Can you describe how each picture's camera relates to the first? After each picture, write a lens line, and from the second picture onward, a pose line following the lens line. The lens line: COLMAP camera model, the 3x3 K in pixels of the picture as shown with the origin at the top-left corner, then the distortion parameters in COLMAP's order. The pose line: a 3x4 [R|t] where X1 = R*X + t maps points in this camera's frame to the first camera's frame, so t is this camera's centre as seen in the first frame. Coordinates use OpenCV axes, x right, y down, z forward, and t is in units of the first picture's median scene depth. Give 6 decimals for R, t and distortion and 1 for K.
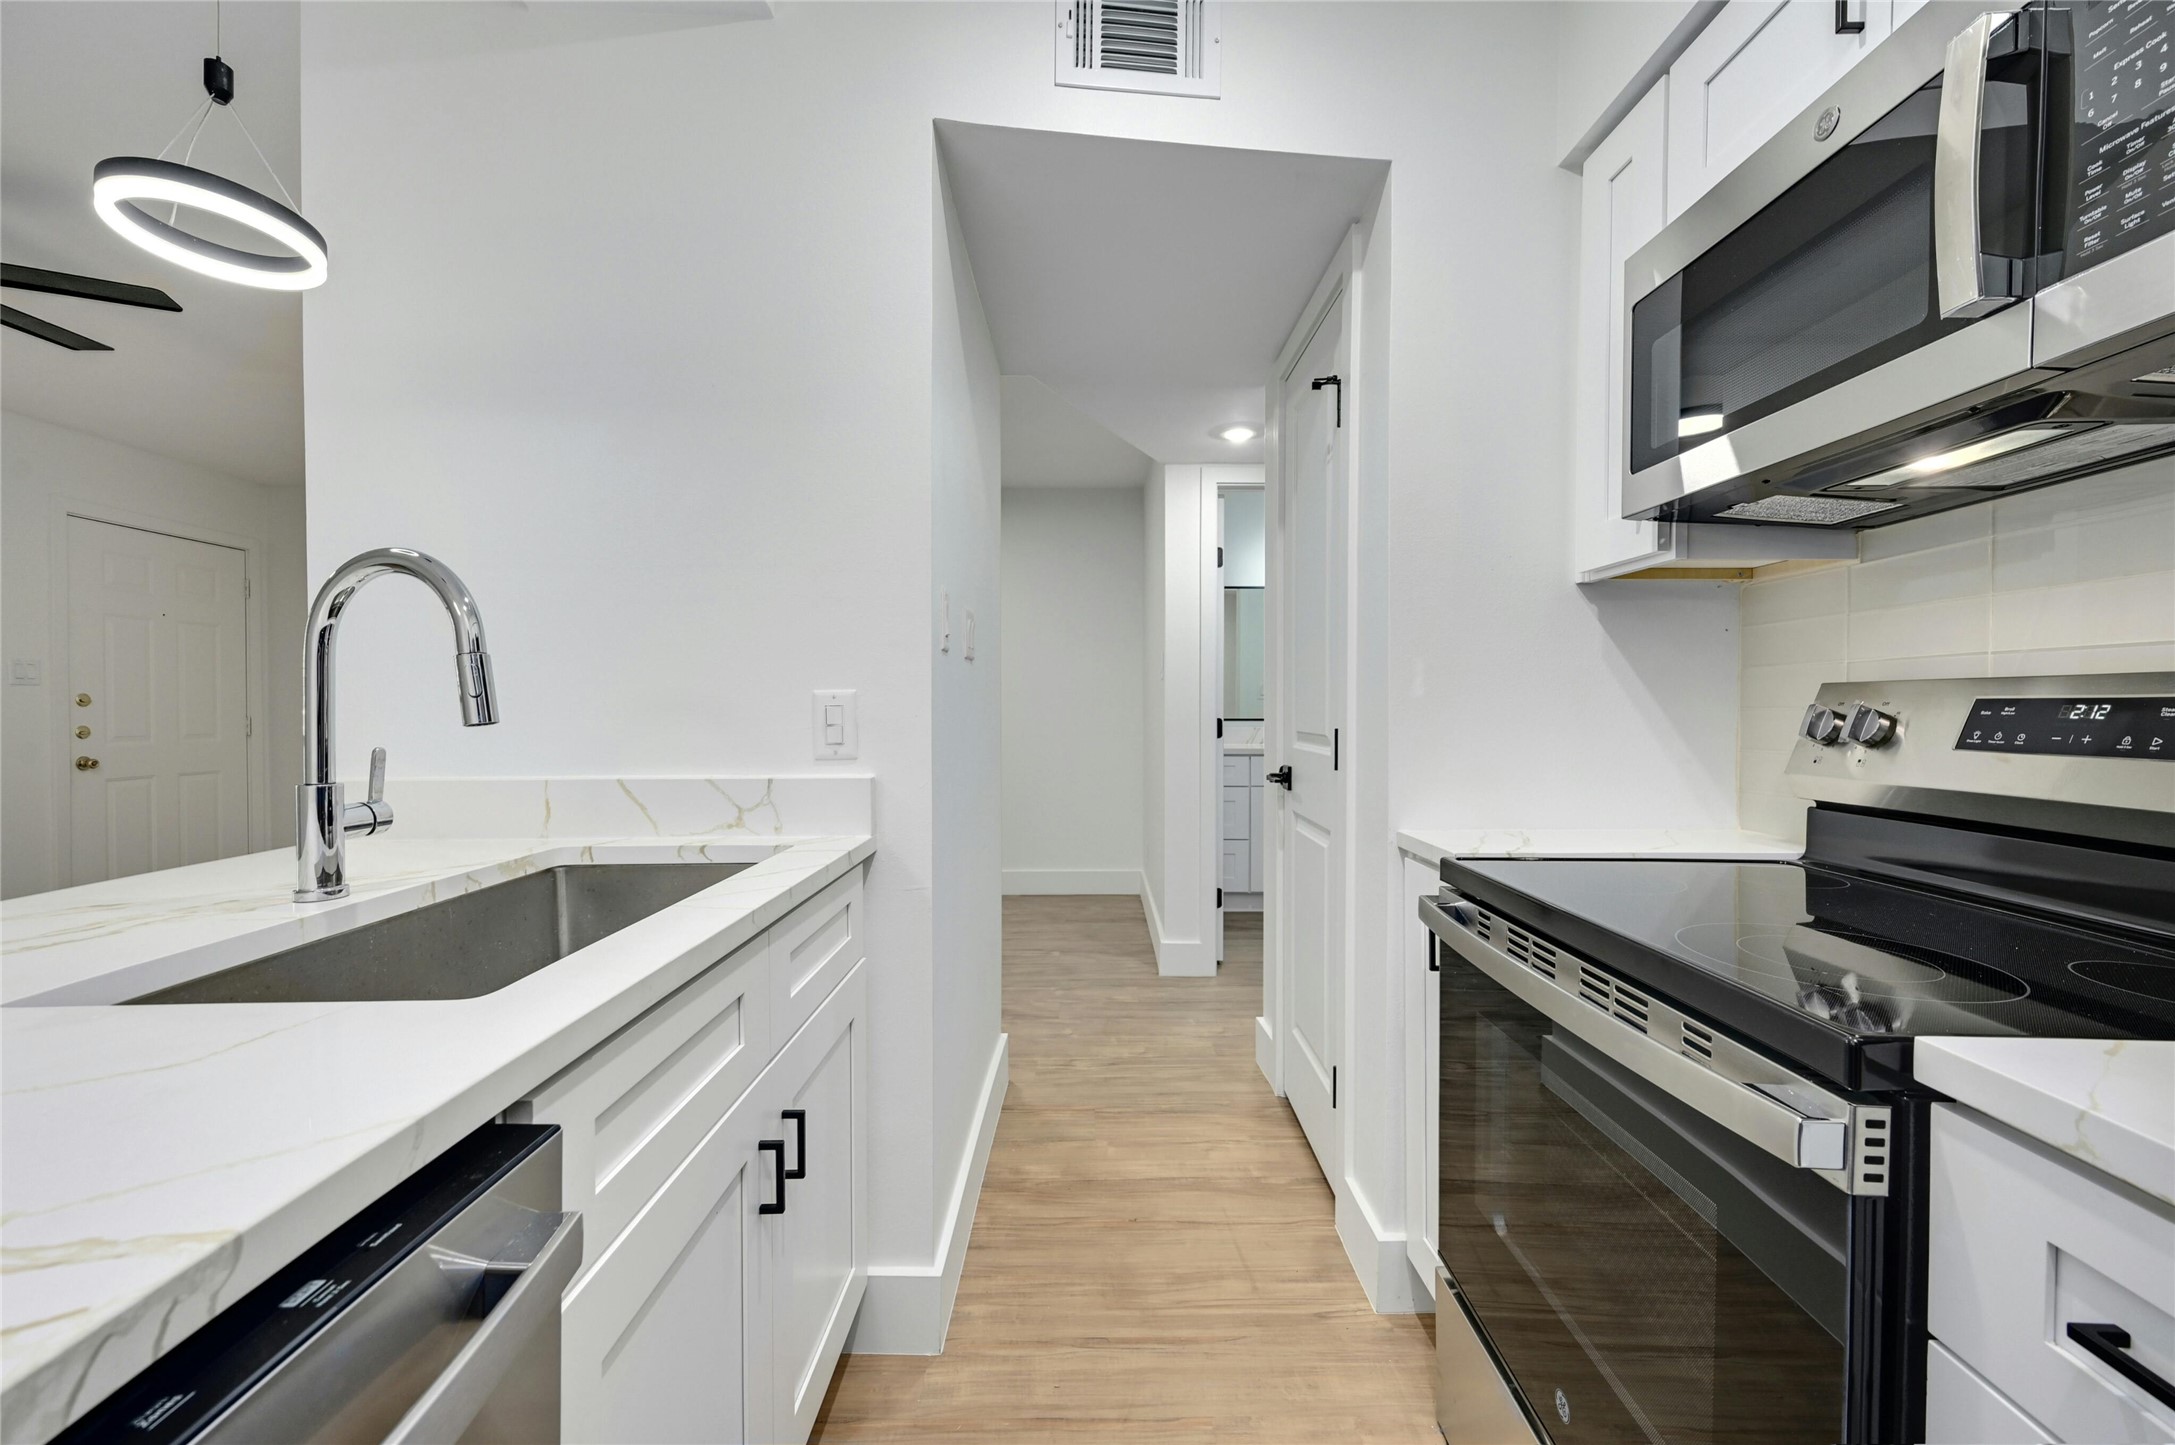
lens RADIAL K [[854.5, 0, 1081.5], [0, 854.5, 719.4], [0, 0, 1]] dist [-0.001040, -0.000085]
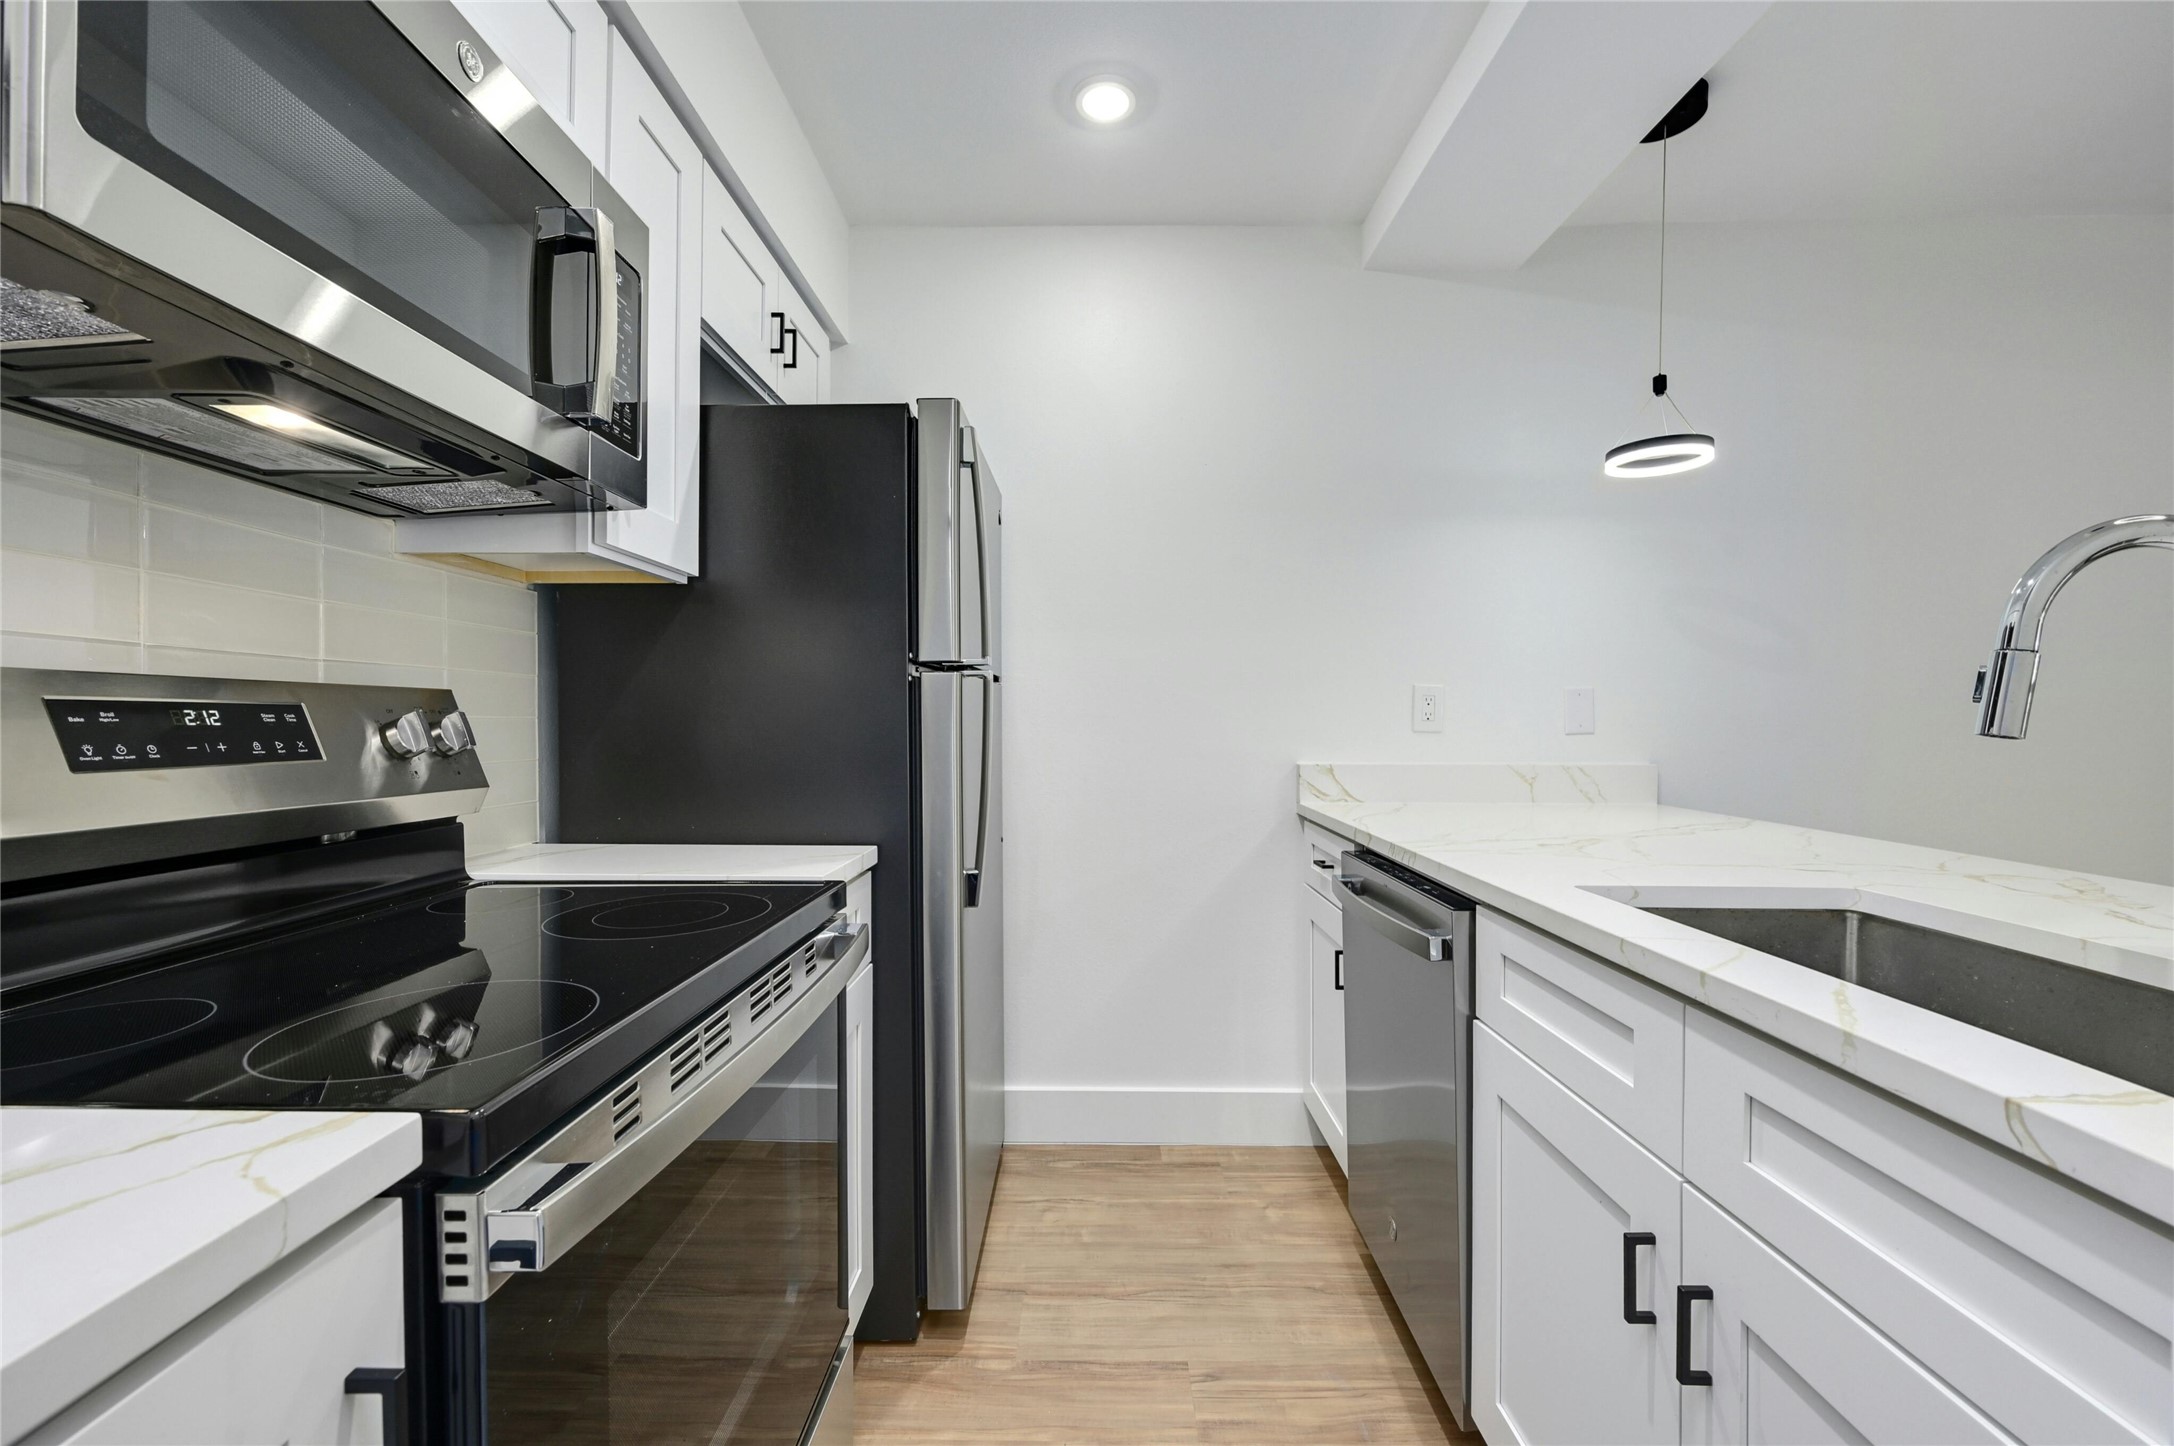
lens RADIAL K [[854.1, 0, 1081.0], [0, 854.1, 719.9], [0, 0, 1]] dist [-0.001040, -0.000085]
pose [[-0.999913, 0.009582, 0.009042, 0.080997], [0.009720, 0.999835, 0.015355, -0.004363], [-0.008894, 0.015441, -0.999841, 0.744718]]
